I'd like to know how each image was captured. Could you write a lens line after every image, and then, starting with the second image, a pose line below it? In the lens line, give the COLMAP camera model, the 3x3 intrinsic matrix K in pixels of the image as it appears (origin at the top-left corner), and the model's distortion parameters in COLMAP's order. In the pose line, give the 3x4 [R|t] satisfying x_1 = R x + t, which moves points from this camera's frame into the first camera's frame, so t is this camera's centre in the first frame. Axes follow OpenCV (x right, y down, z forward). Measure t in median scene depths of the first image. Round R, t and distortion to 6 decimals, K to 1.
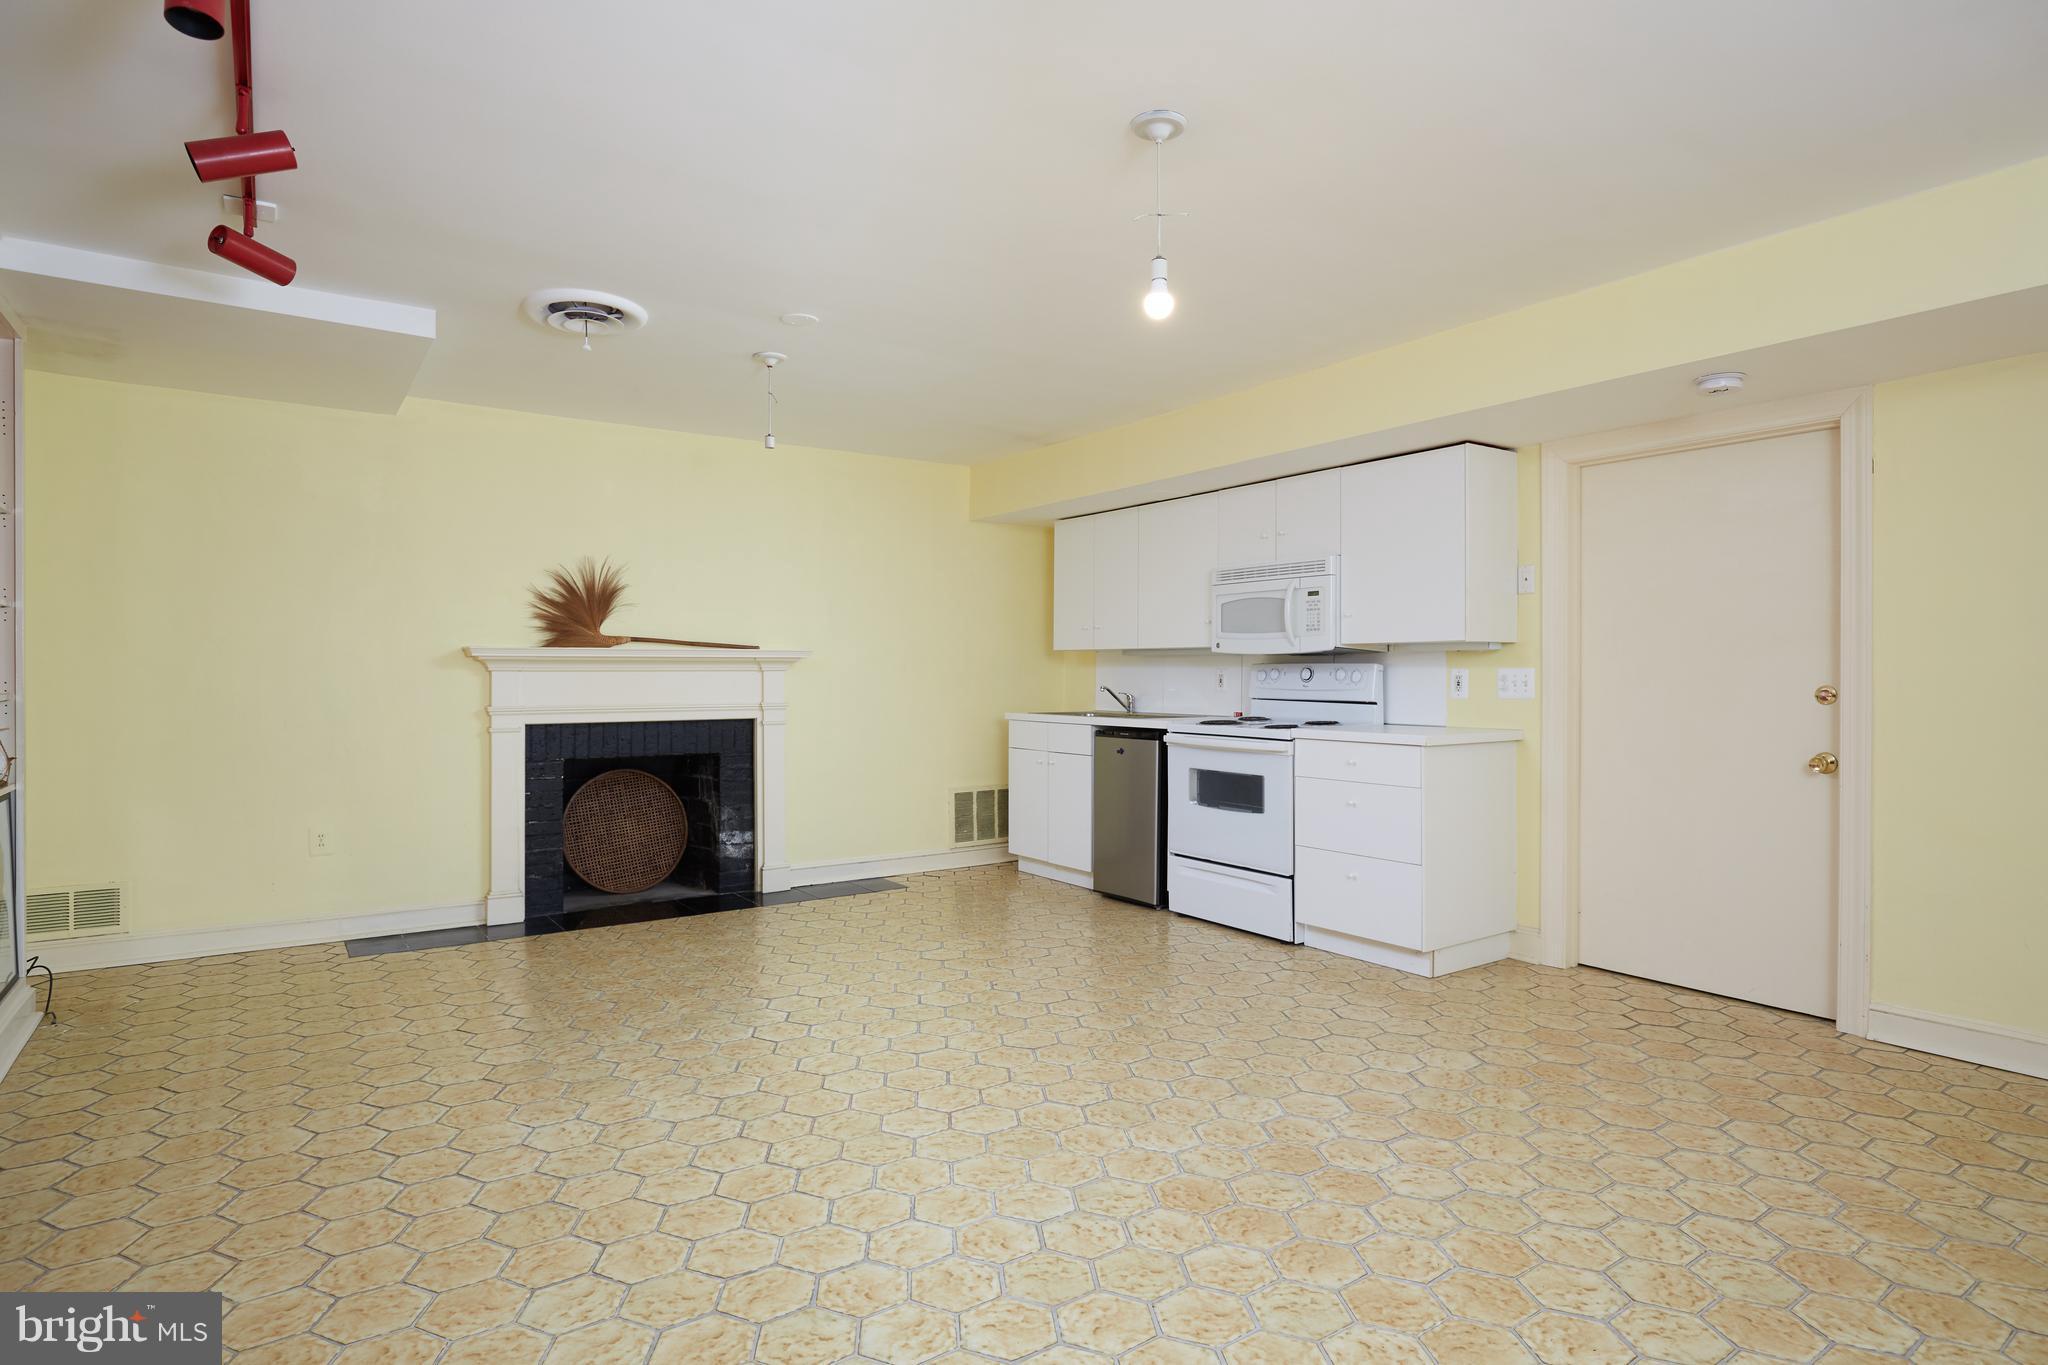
lens RADIAL K [[1112.3, 0, 1032.0], [0, 1112.3, 673.7], [0, 0, 1]] dist [-0.020006, 0.006829]
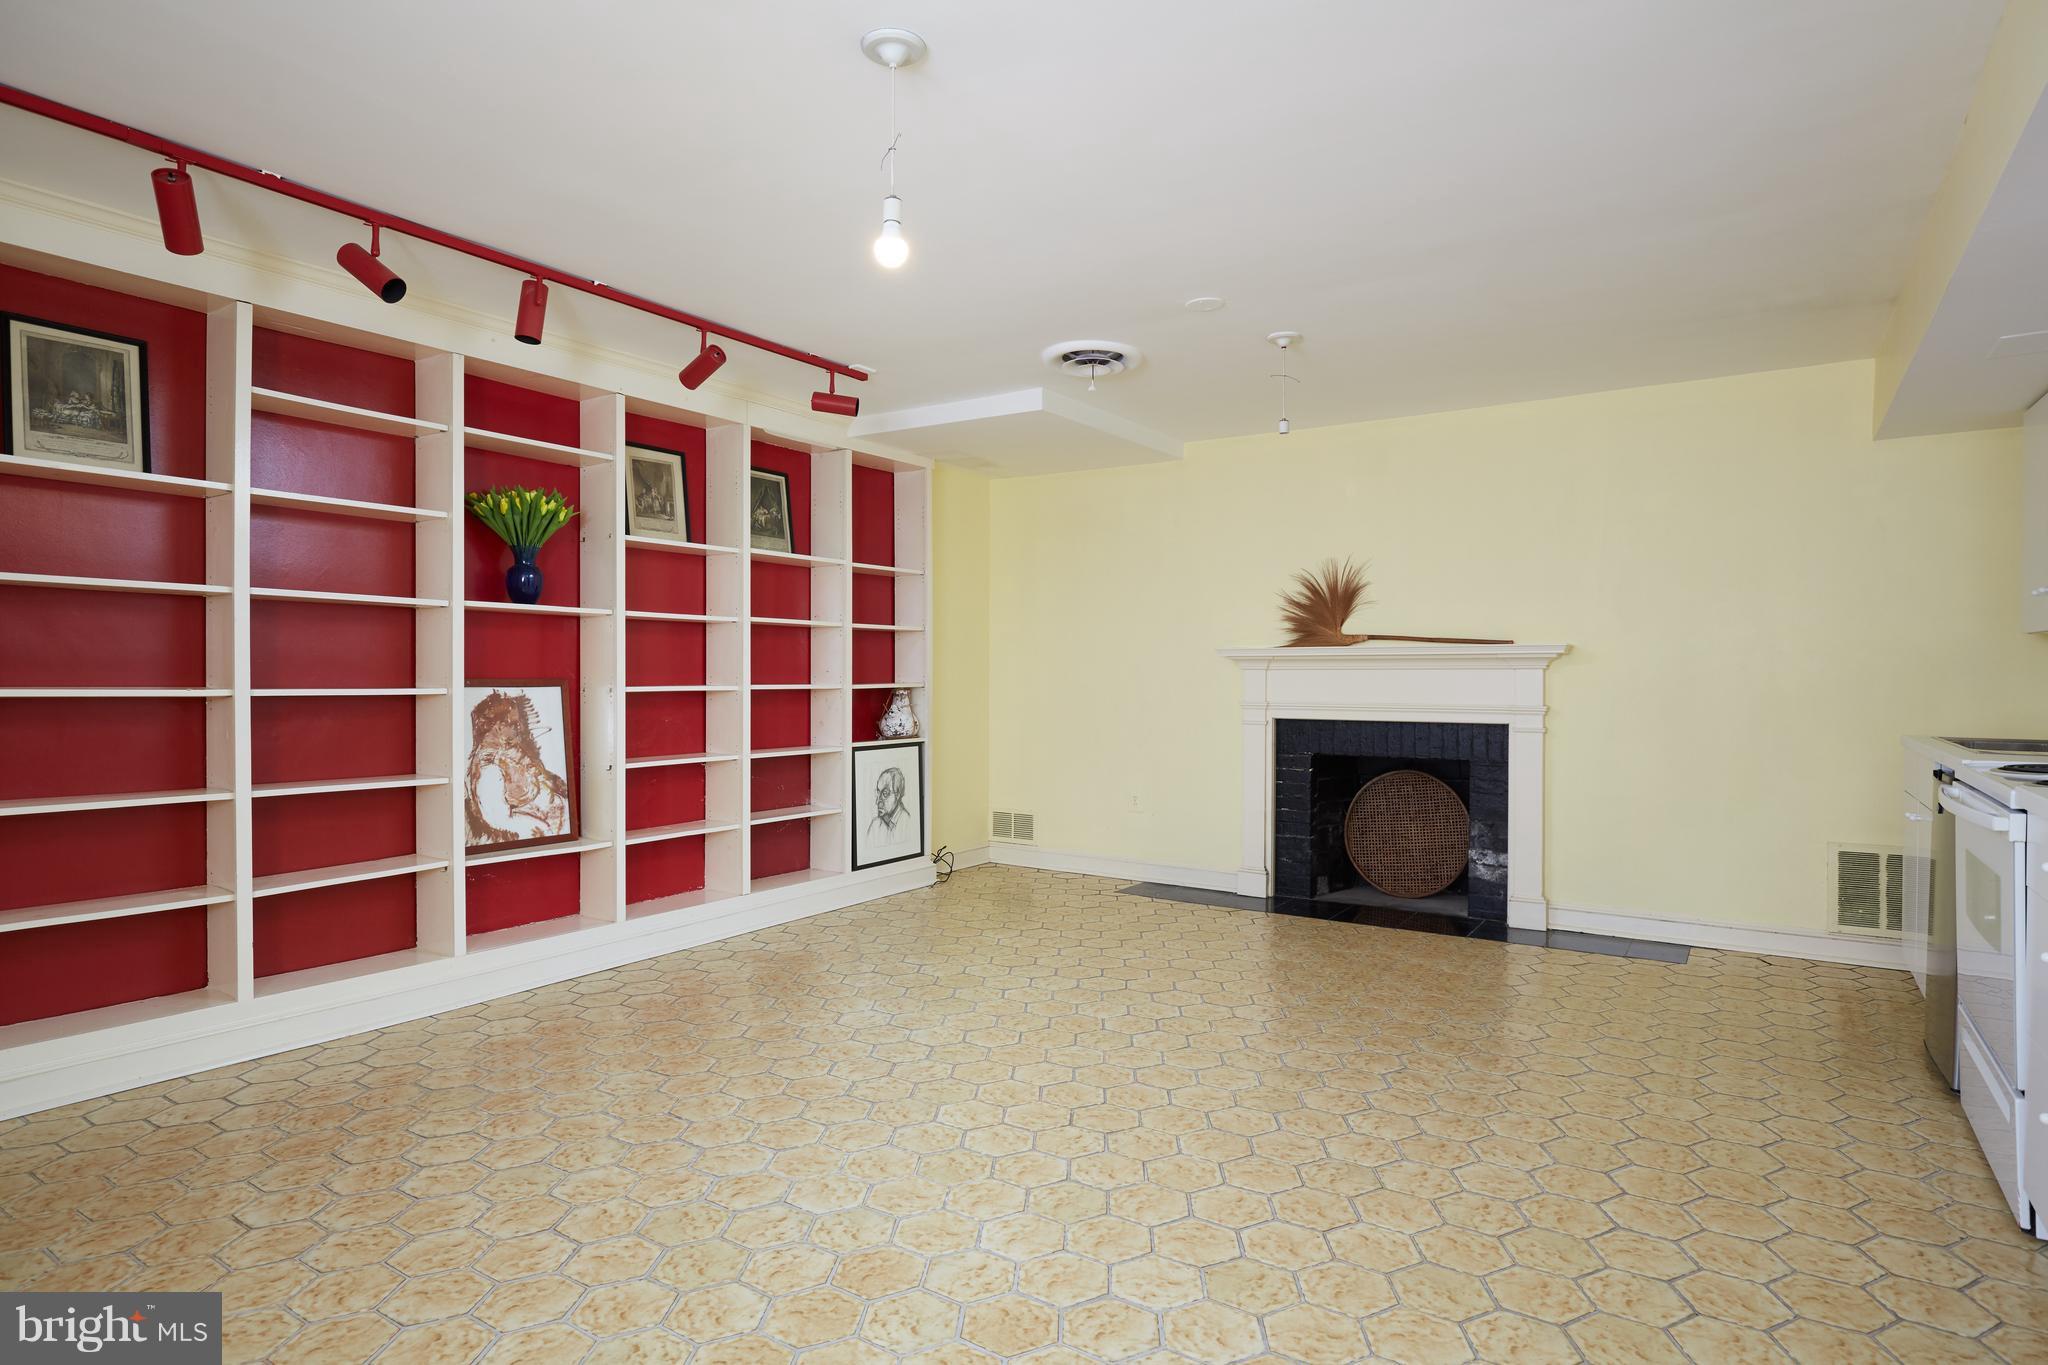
lens RADIAL K [[1112.3, 0, 1032.0], [0, 1112.3, 673.7], [0, 0, 1]] dist [-0.020006, 0.006829]
pose [[0.346057, 0.001212, -0.938213, 0.473499], [-0.001522, 0.999999, 0.000730, 0.001174], [0.938212, 0.001175, 0.346058, 0.386153]]
